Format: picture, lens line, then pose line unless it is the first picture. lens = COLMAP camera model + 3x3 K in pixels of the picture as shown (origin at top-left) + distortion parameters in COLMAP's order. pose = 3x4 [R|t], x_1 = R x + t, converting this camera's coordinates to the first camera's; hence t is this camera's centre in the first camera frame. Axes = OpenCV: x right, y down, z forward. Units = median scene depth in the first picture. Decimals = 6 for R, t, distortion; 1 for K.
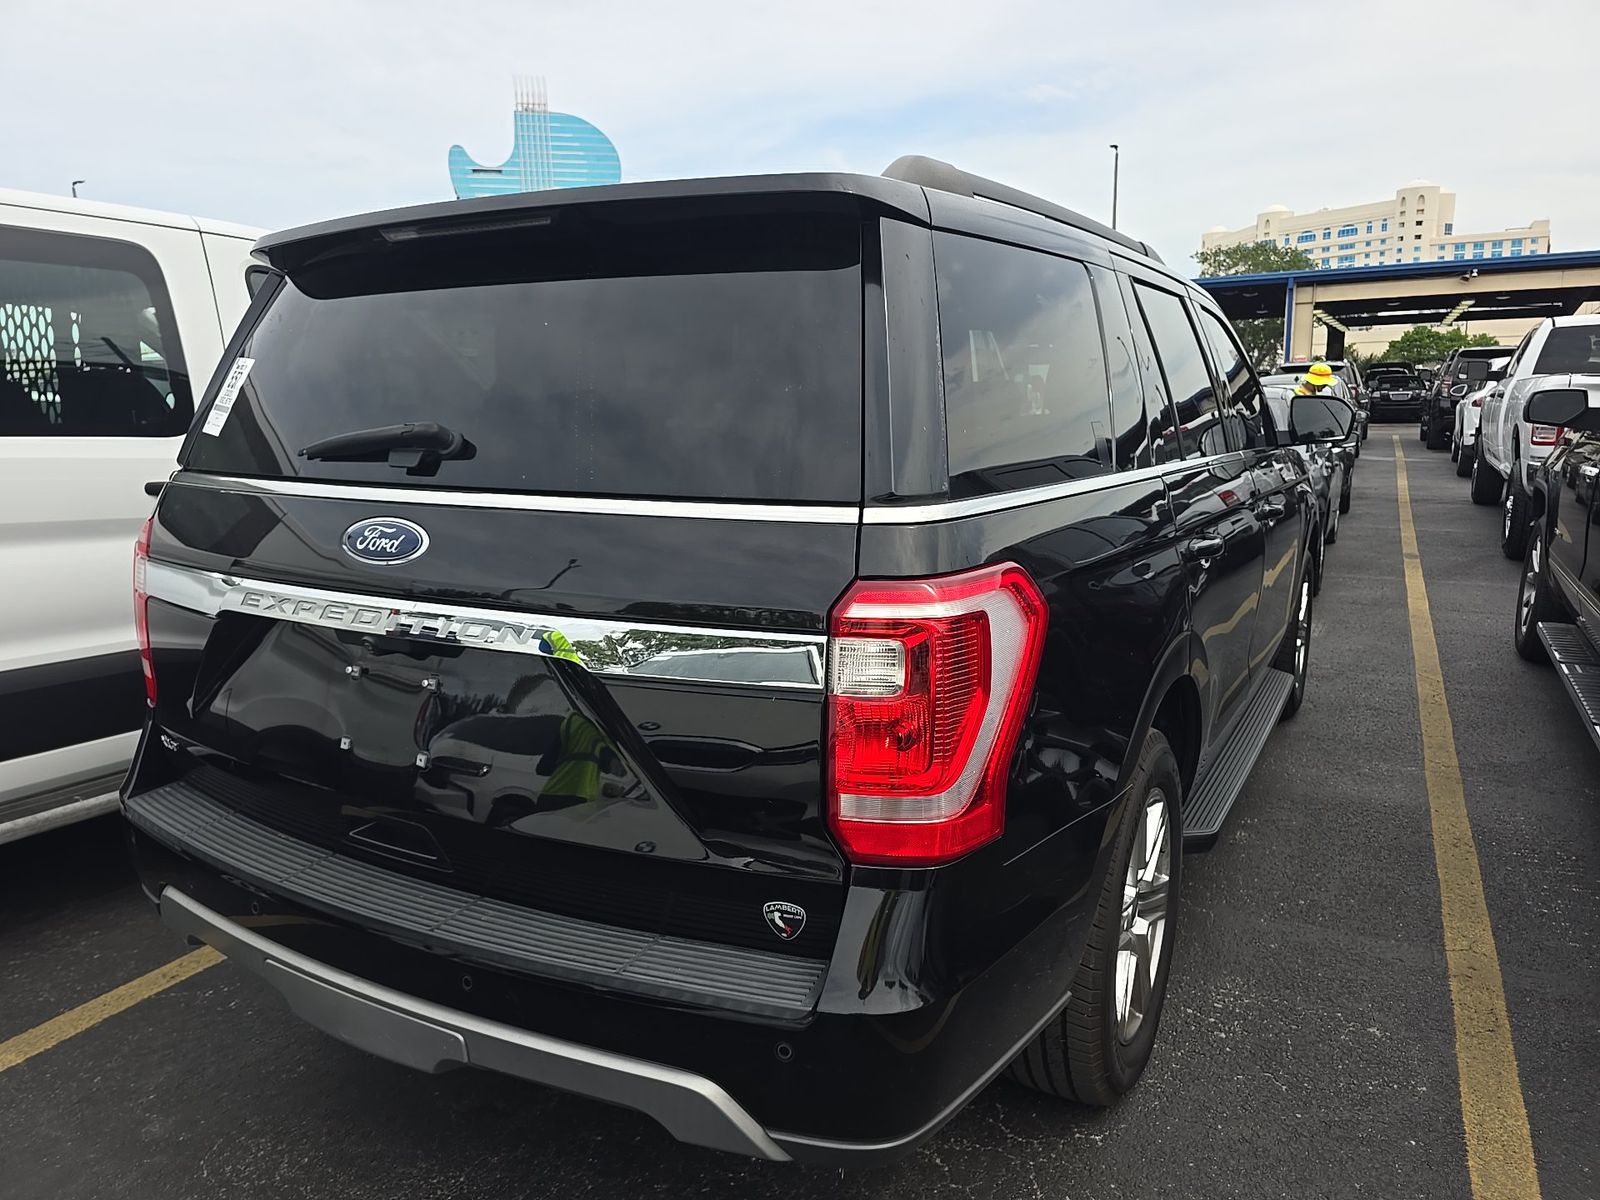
lens RADIAL K [[1073.4, 0, 802.4], [0, 1073.4, 583.2], [0, 0, 1]] dist [0.041316, -0.004375]
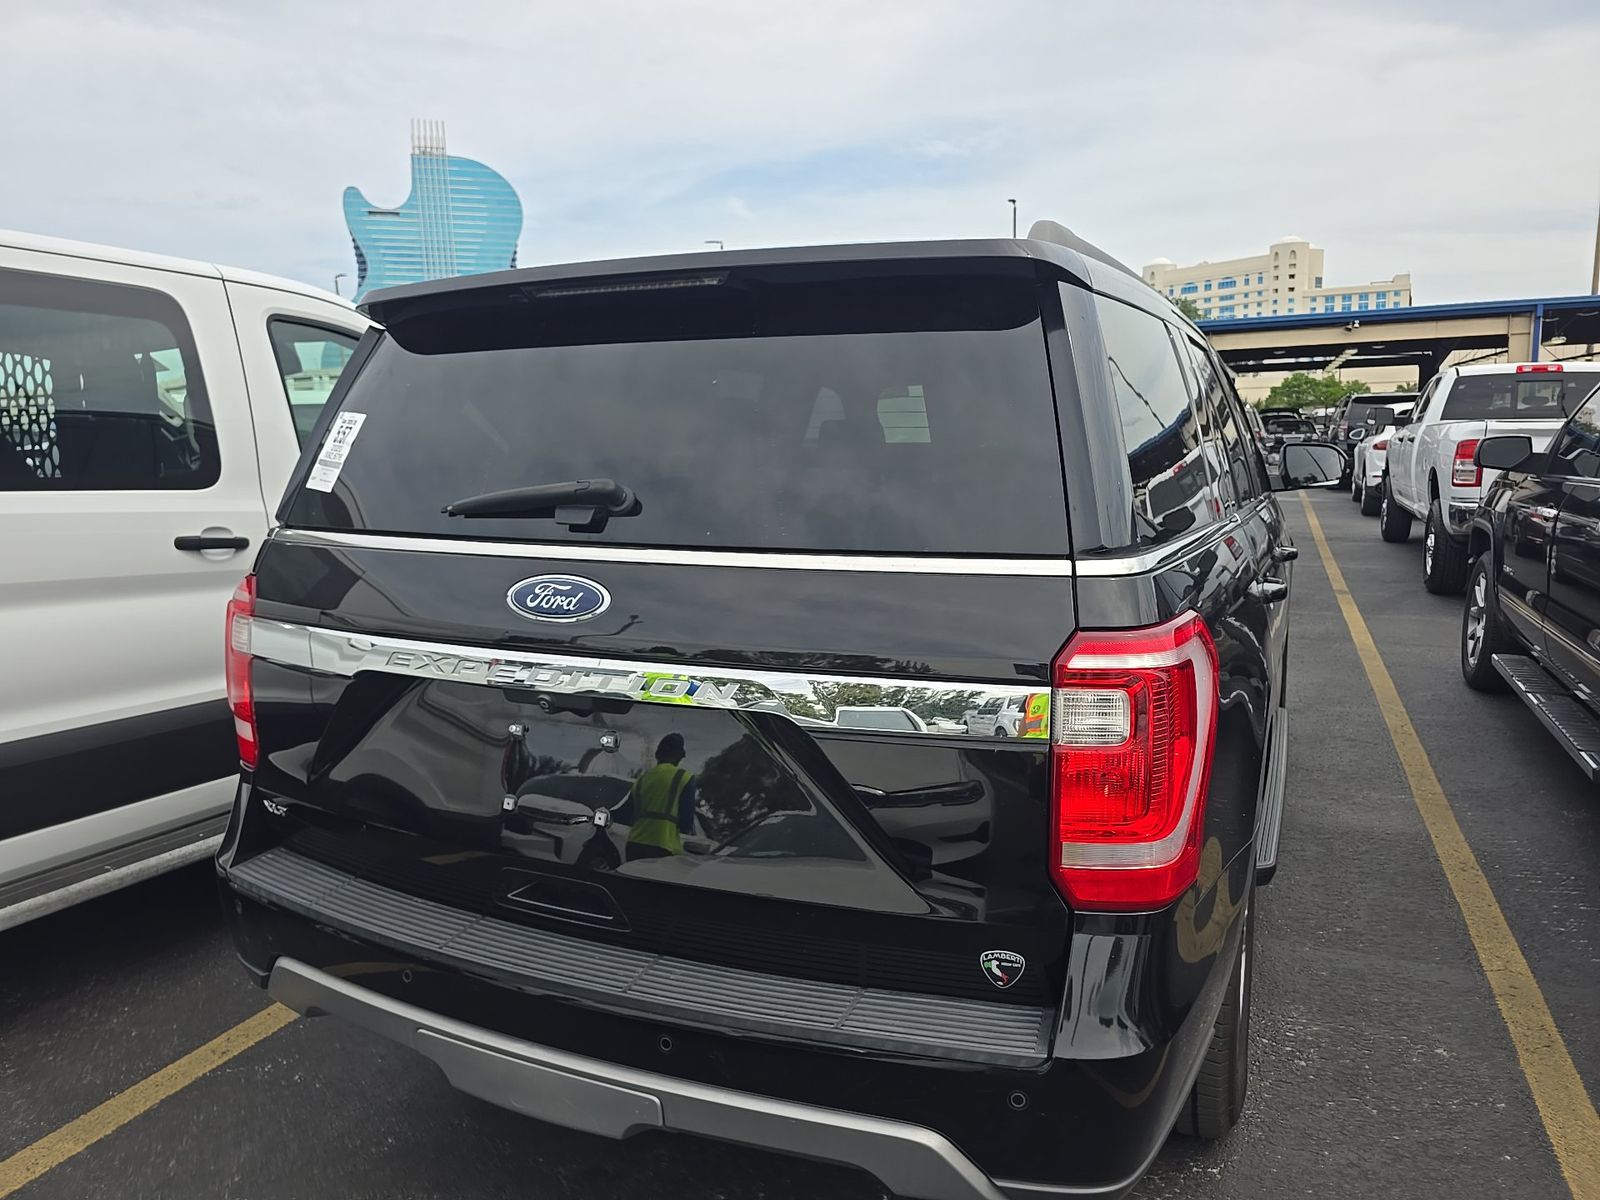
lens RADIAL K [[1069.4, 0, 800.0], [0, 1069.4, 600.0], [0, 0, 1]] dist [0.043596, -0.014793]
pose [[0.996898, -0.014379, 0.077382, -0.161853], [0.016202, 0.999605, -0.022982, -0.007572], [-0.077021, 0.024165, 0.996737, -0.000294]]
